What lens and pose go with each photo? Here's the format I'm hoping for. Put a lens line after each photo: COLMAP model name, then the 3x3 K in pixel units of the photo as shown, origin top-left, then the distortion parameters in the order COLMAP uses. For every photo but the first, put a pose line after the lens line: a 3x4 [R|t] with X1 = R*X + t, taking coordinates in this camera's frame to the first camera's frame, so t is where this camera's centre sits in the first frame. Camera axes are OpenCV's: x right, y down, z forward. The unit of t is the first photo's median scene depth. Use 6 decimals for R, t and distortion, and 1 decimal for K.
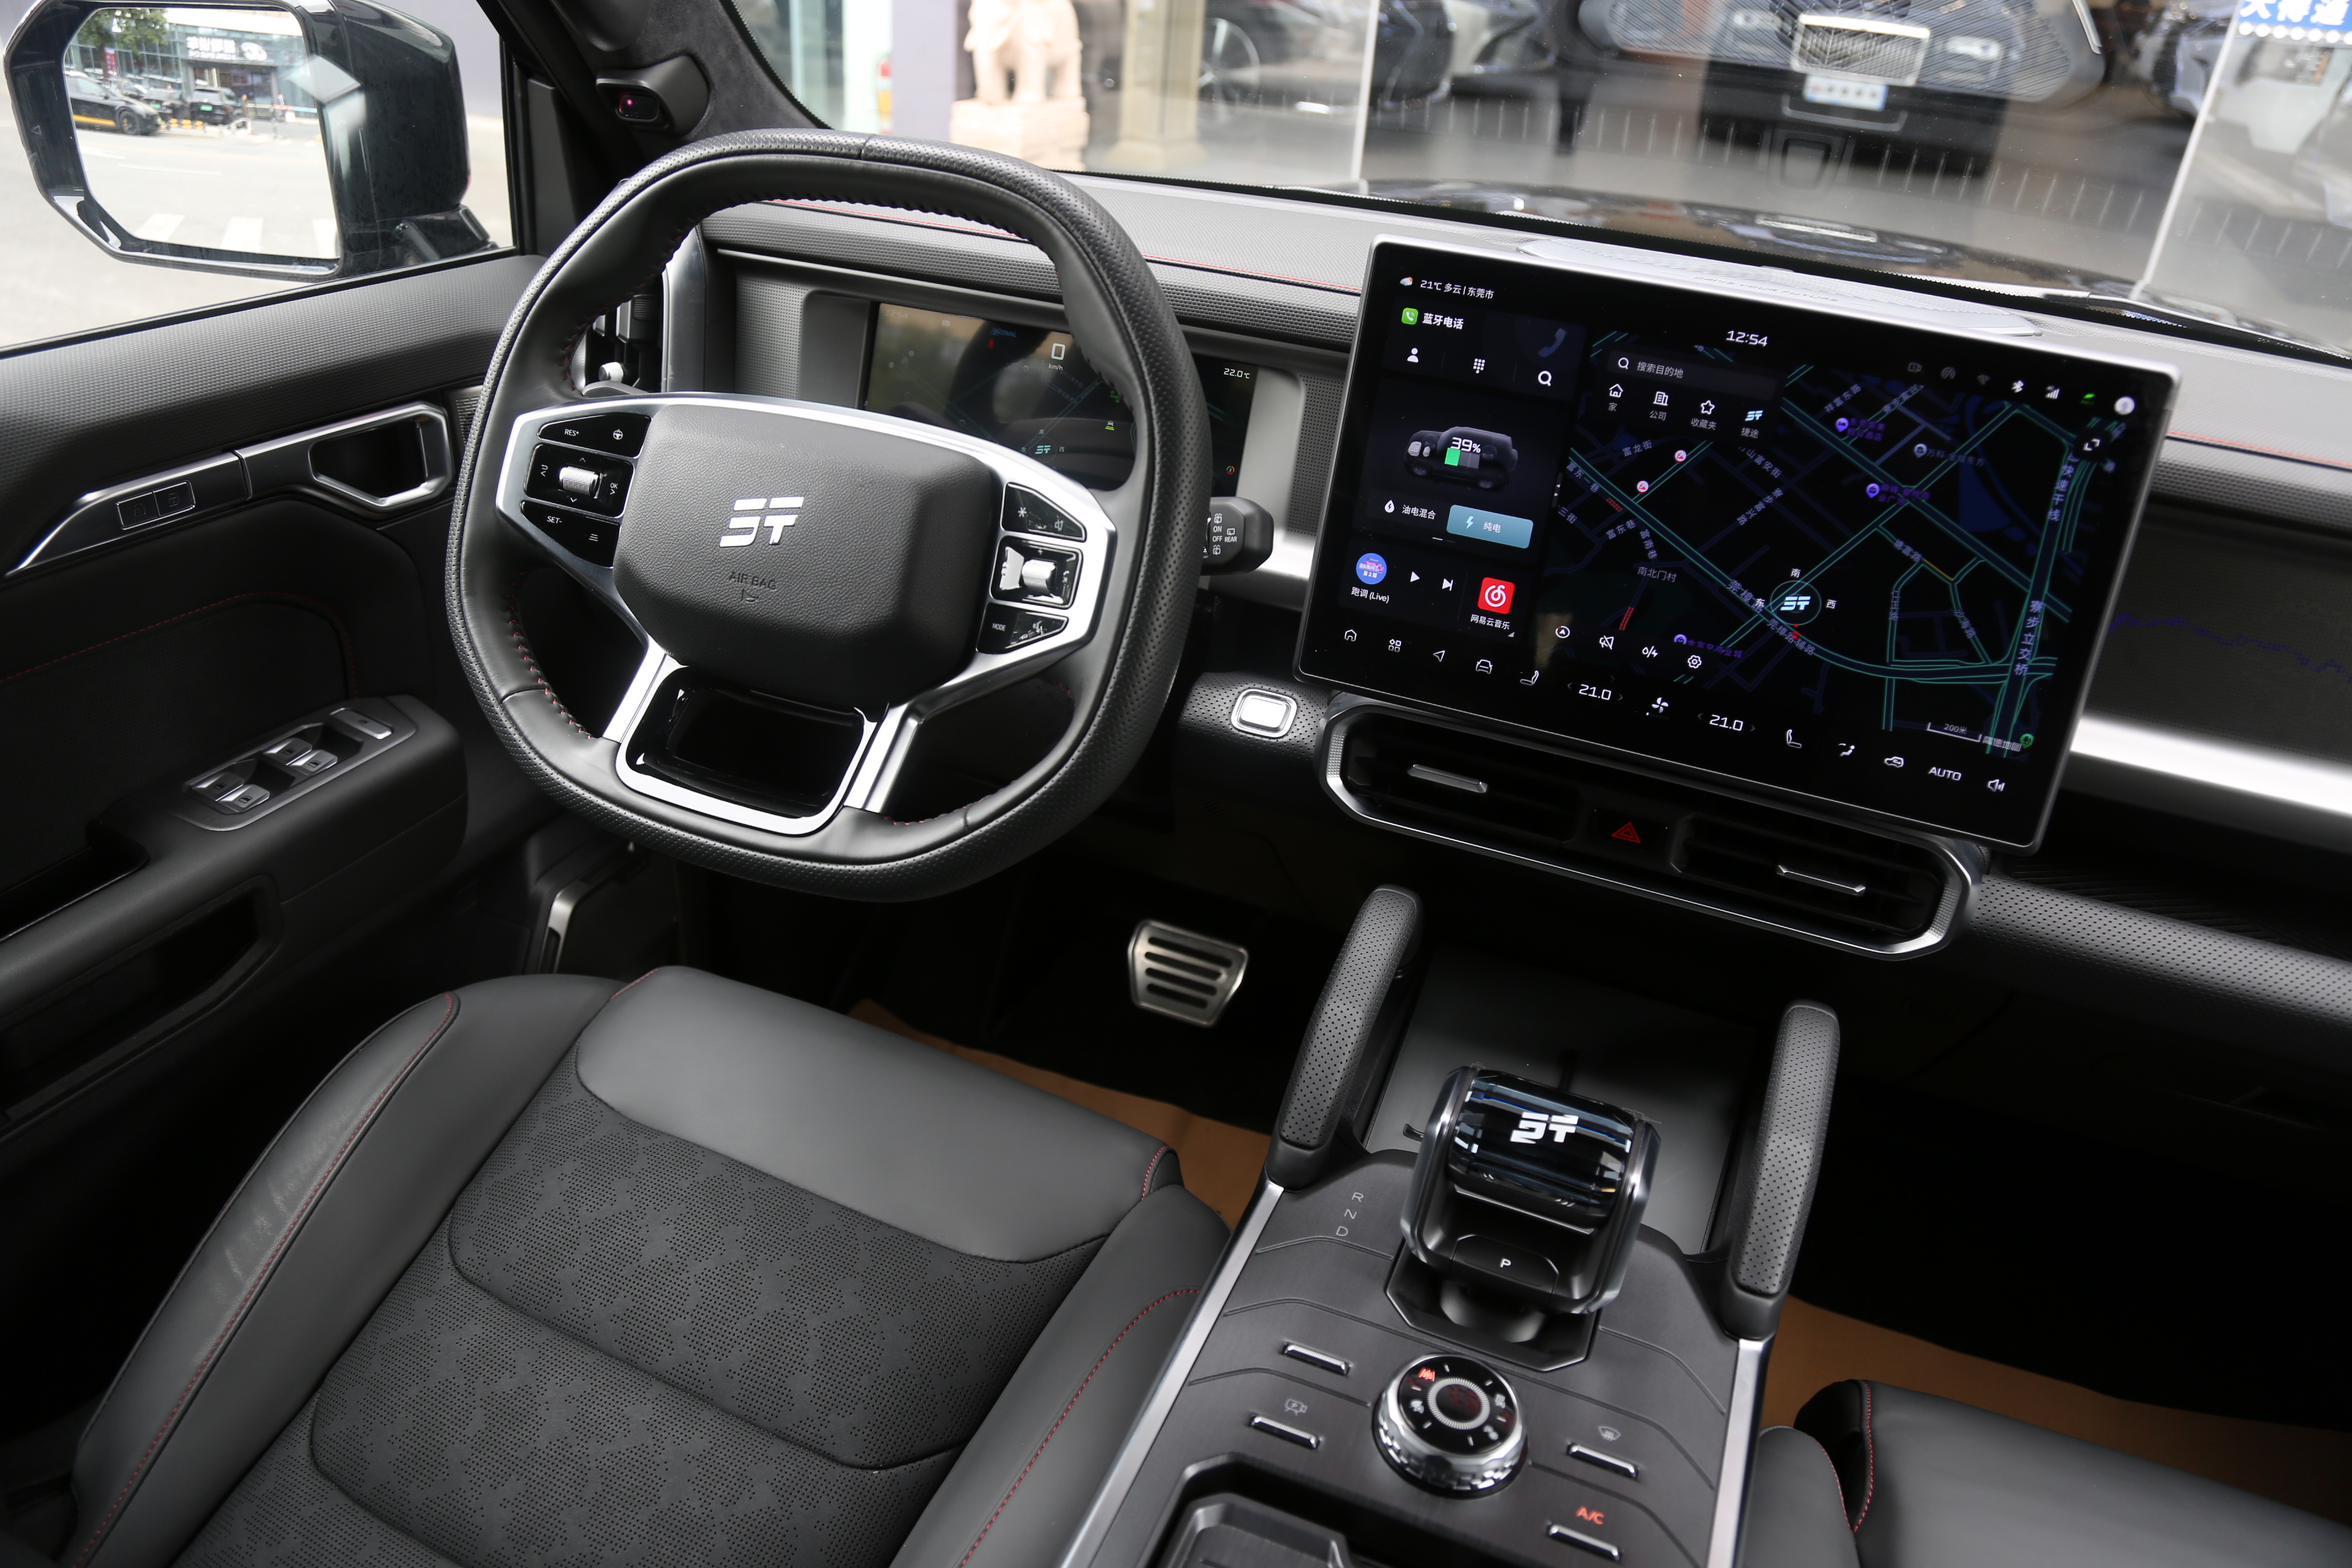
lens RADIAL K [[1581.7, 0, 1176.0], [0, 1581.7, 784.0], [0, 0, 1]] dist [-0.132268, 0.066551]
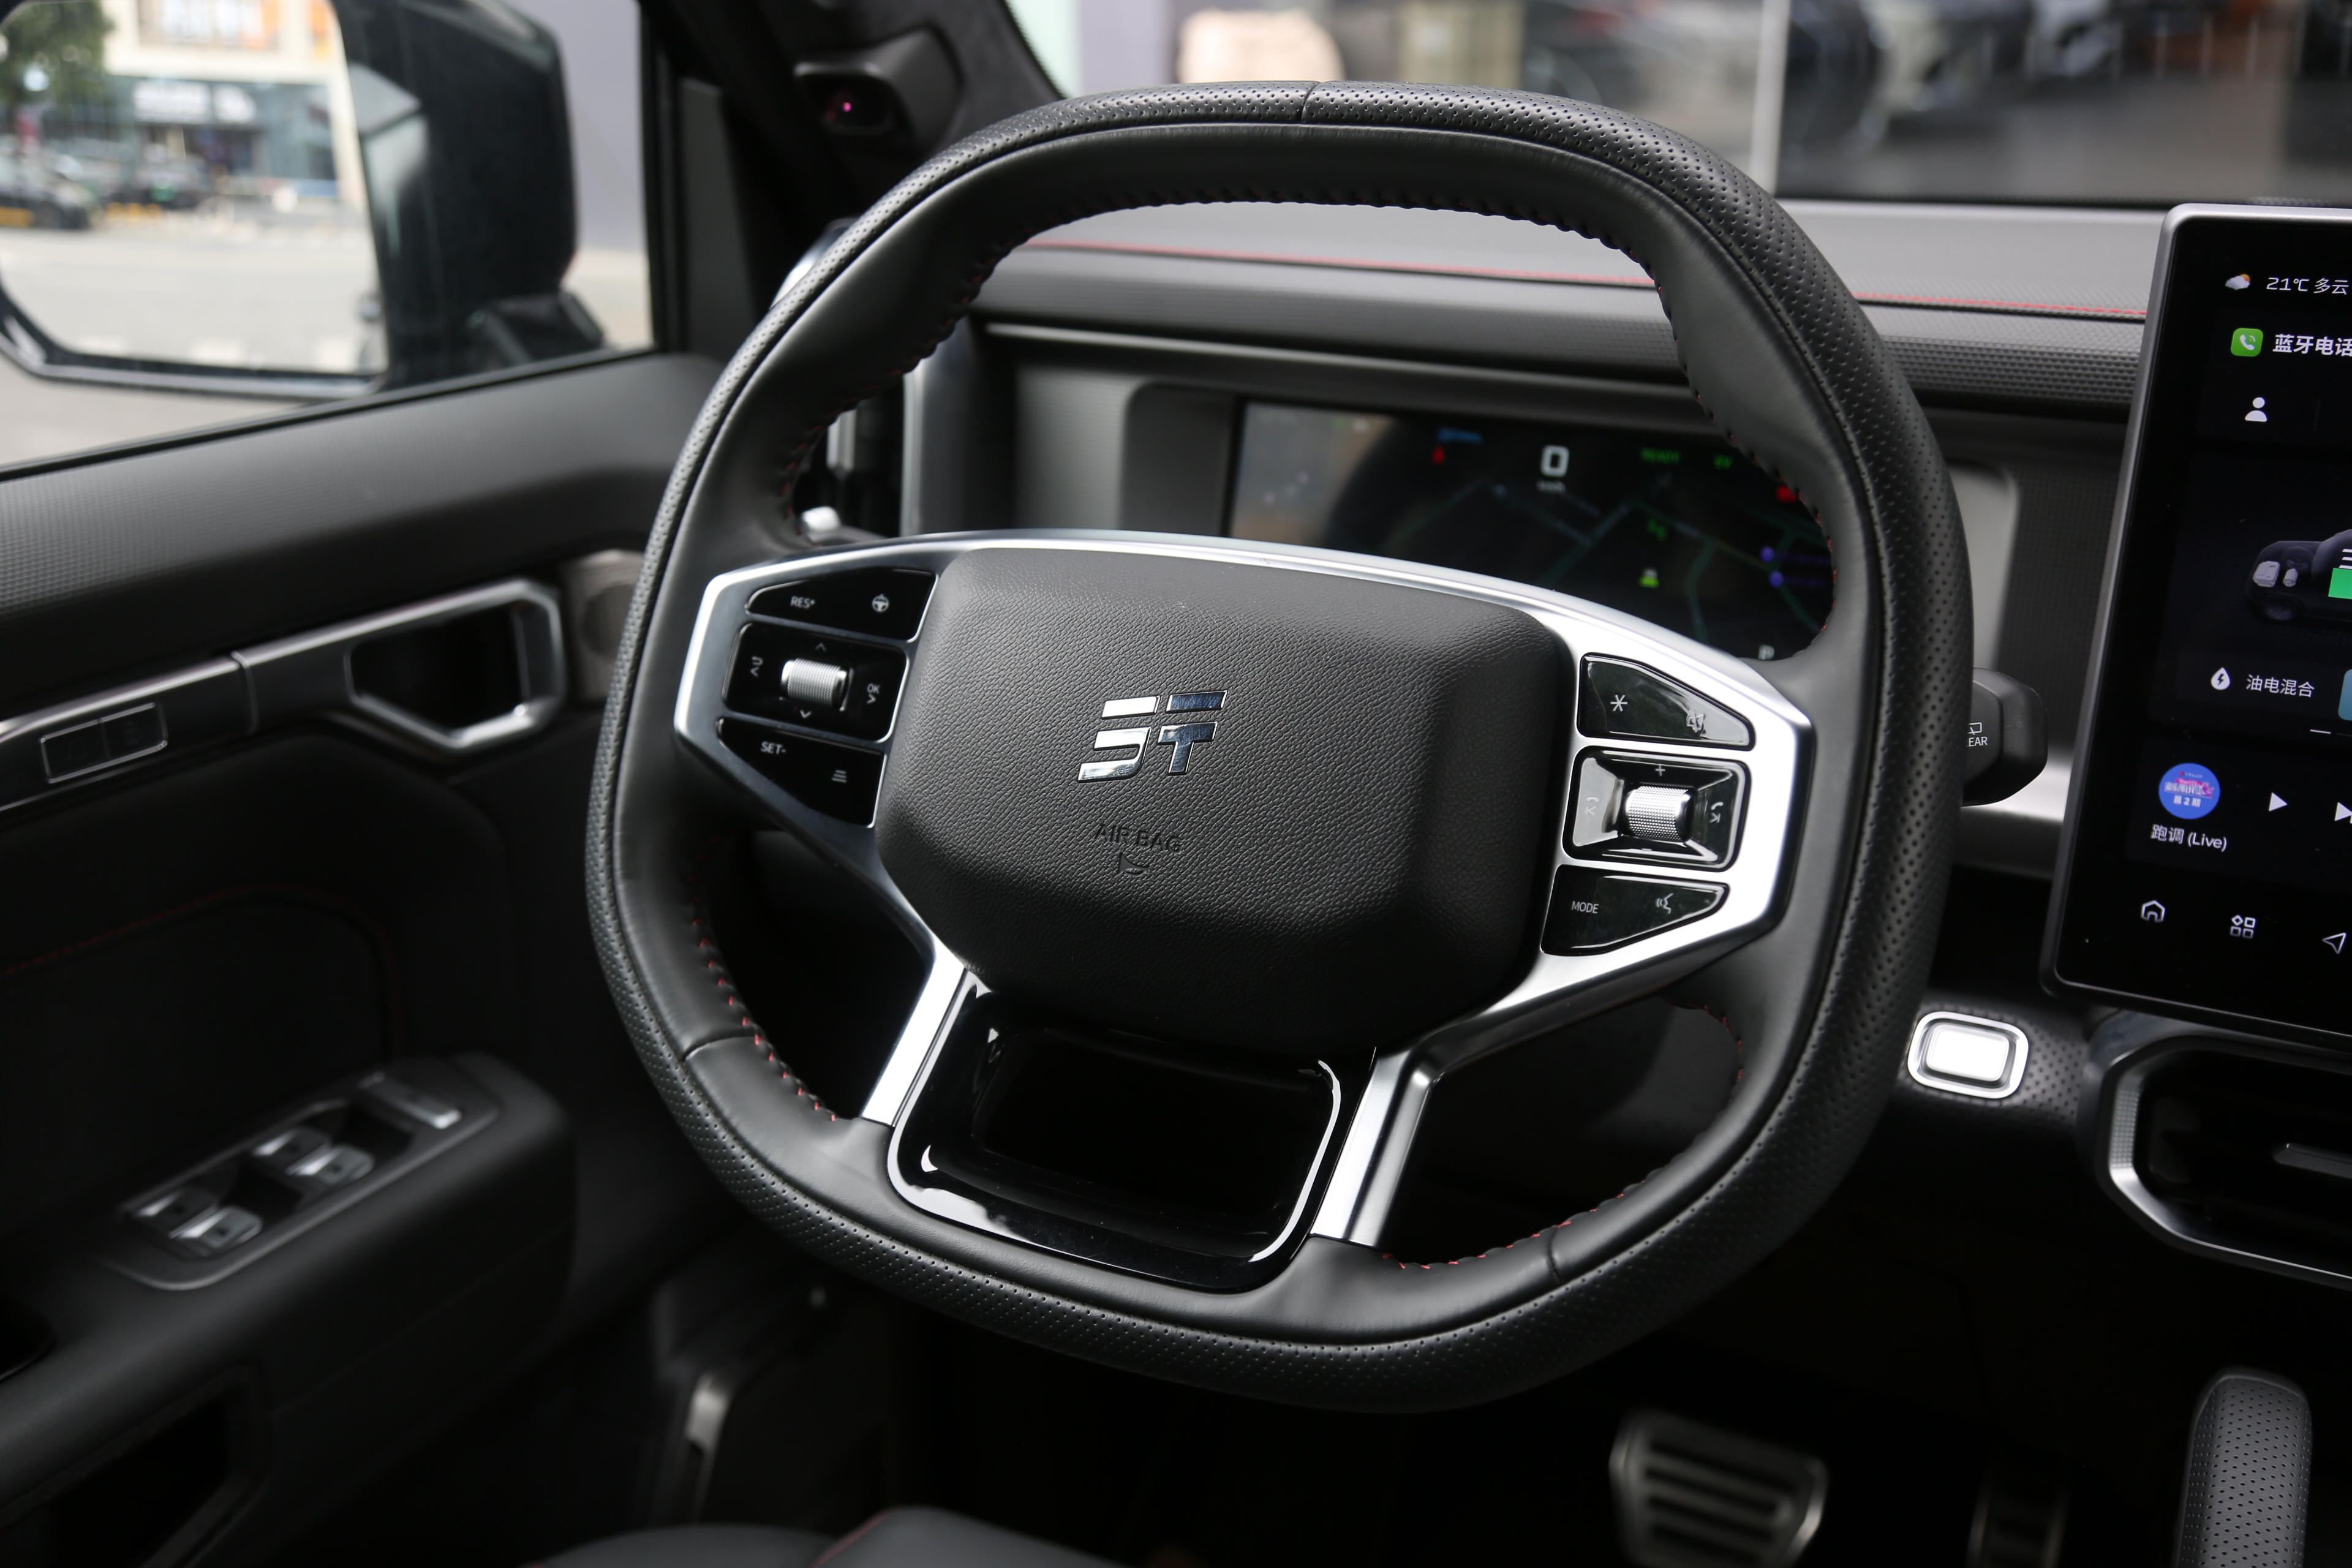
lens RADIAL K [[2307.1, 0, 1176.0], [0, 2307.1, 784.0], [0, 0, 1]] dist [0.000458, 0.006502]
pose [[0.991163, -0.036014, -0.127665, -0.136547], [0.014115, 0.985610, -0.168448, -0.006099], [0.131894, 0.165157, 0.977408, 0.157728]]
